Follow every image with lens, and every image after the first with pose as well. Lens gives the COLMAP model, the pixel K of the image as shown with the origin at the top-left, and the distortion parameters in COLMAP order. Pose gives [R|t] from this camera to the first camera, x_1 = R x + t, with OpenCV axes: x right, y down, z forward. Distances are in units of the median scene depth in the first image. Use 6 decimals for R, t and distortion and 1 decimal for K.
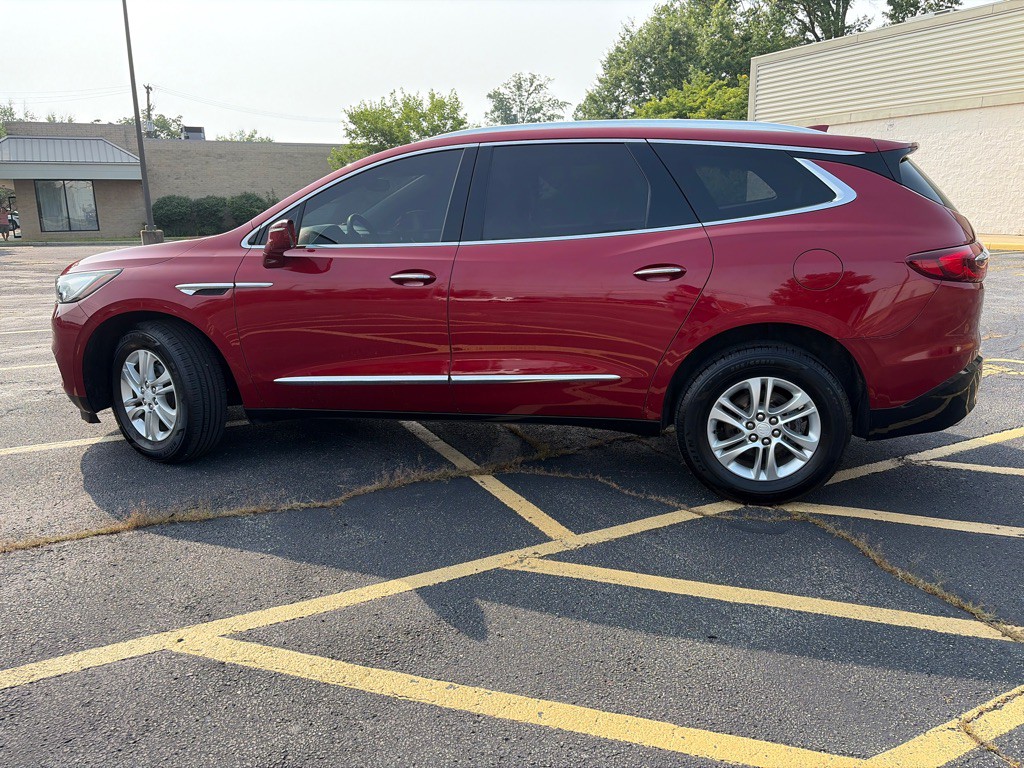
lens RADIAL K [[771.2, 0, 512.3], [0, 771.2, 386.5], [0, 0, 1]] dist [0.042603, -0.041577]
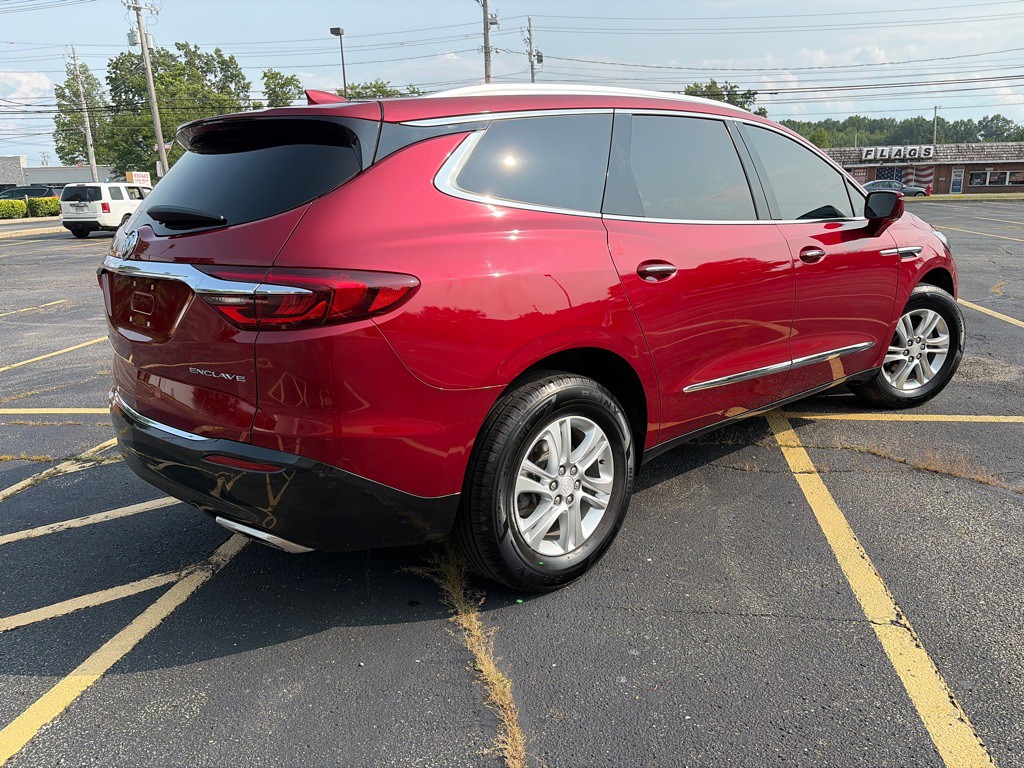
lens RADIAL K [[771.2, 0, 517.7], [0, 771.2, 389.1], [0, 0, 1]] dist [0.042603, -0.041577]
pose [[-0.599558, 0.223579, -0.768468, 0.924369], [-0.156771, 0.908777, 0.386713, -0.407091], [0.784827, 0.352330, -0.509814, 1.664855]]
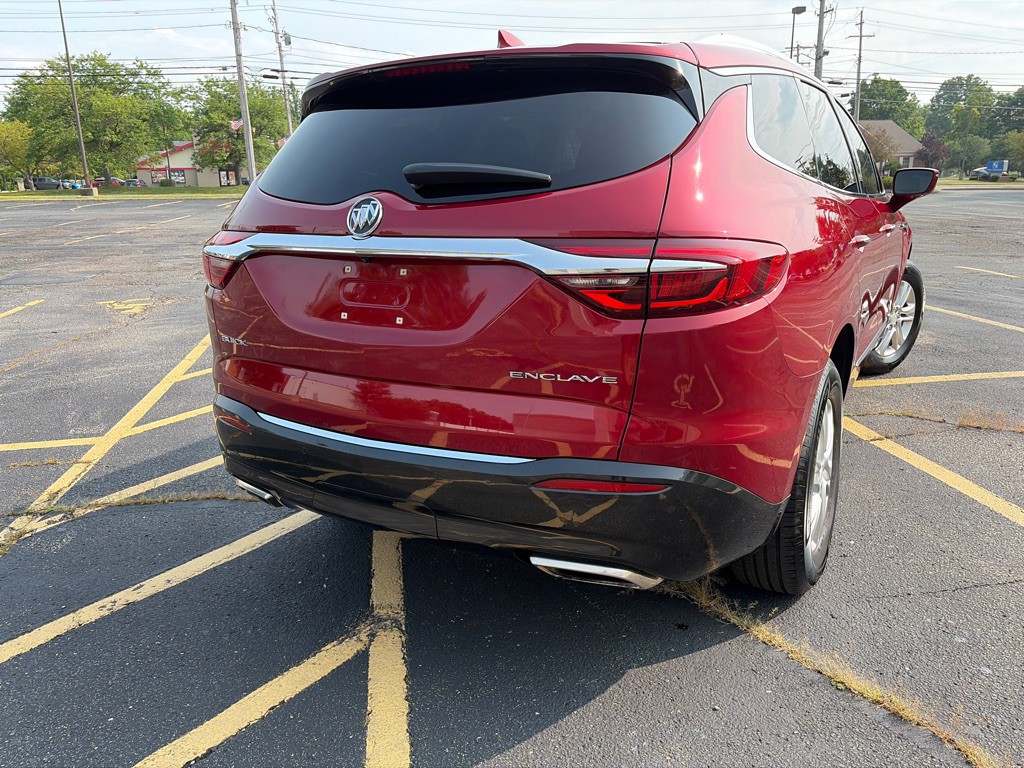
lens RADIAL K [[771.2, 0, 516.3], [0, 771.2, 383.3], [0, 0, 1]] dist [0.042603, -0.041577]
pose [[-0.321166, 0.260377, -0.910525, 1.033567], [-0.203081, 0.920159, 0.334763, -0.302061], [0.924992, 0.292425, -0.242646, 1.278756]]
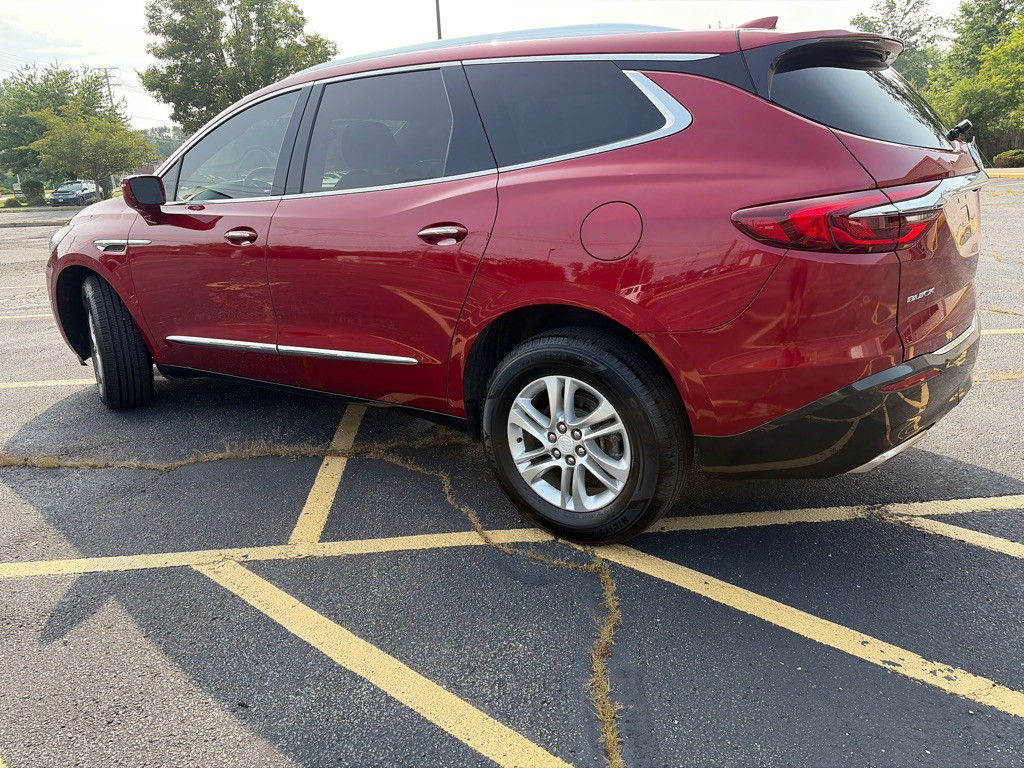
lens RADIAL K [[771.2, 0, 508.2], [0, 771.2, 389.6], [0, 0, 1]] dist [0.042603, -0.041577]
pose [[0.907651, 0.088838, -0.410215, 0.525248], [-0.061810, 0.994979, 0.078716, -0.048658], [0.415149, -0.046091, 0.908585, 0.270467]]
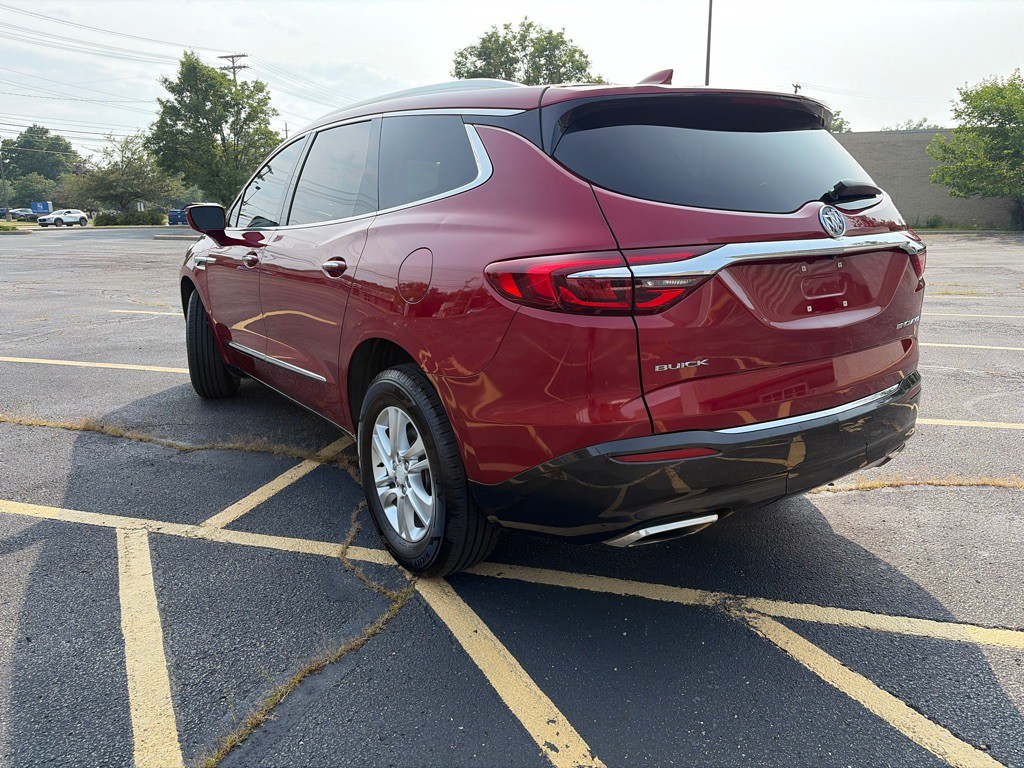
lens RADIAL K [[771.2, 0, 517.6], [0, 771.2, 384.2], [0, 0, 1]] dist [0.042603, -0.041577]
pose [[0.707451, 0.163148, -0.687674, 0.851345], [-0.160786, 0.984631, 0.068189, -0.097639], [0.688230, 0.062328, 0.722810, 0.463156]]
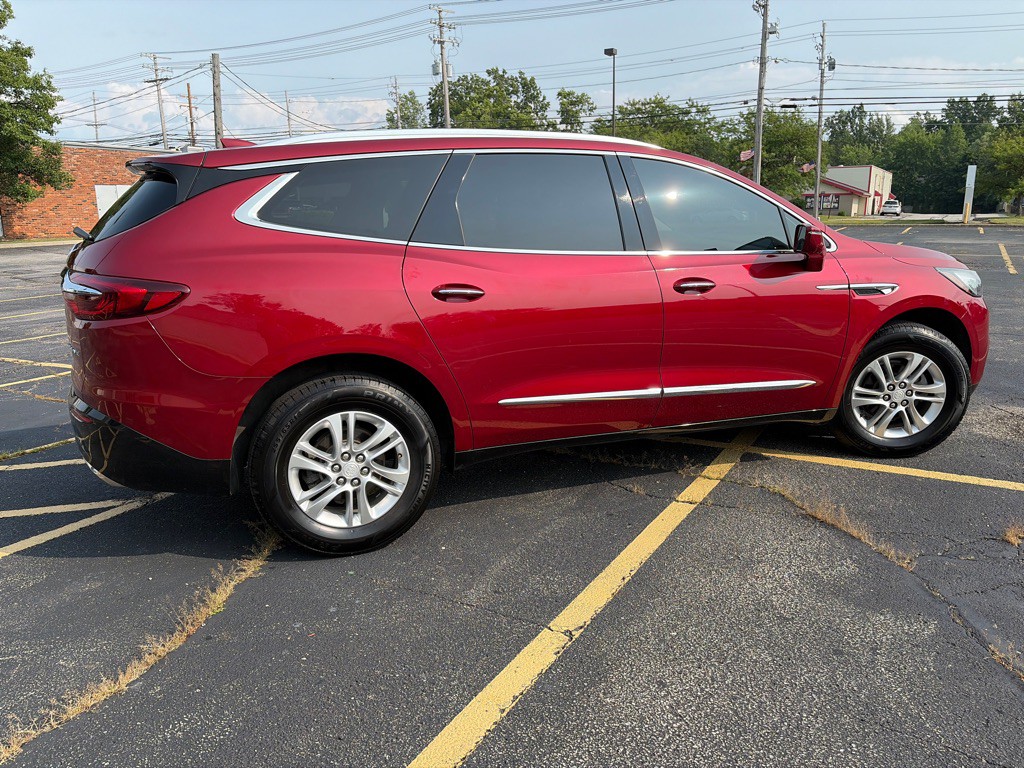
lens RADIAL K [[771.2, 0, 510.8], [0, 771.2, 392.6], [0, 0, 1]] dist [0.042603, -0.041577]
pose [[-0.846631, 0.143045, -0.512596, 0.650365], [-0.103536, 0.900522, 0.422304, -0.505086], [0.522012, 0.410608, -0.747599, 2.045321]]
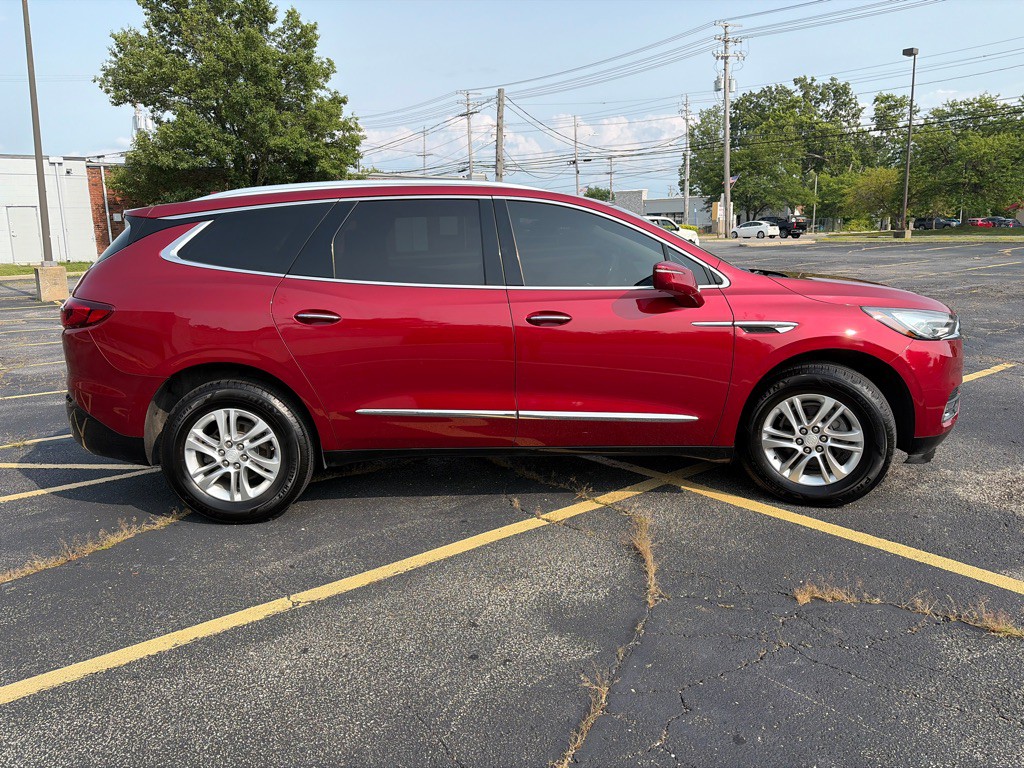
lens RADIAL K [[771.2, 0, 514.0], [0, 771.2, 386.8], [0, 0, 1]] dist [0.042603, -0.041577]
pose [[-0.981718, 0.067060, -0.178136, 0.195795], [-0.014274, 0.907306, 0.420228, -0.587987], [0.189805, 0.415088, -0.889762, 2.326342]]
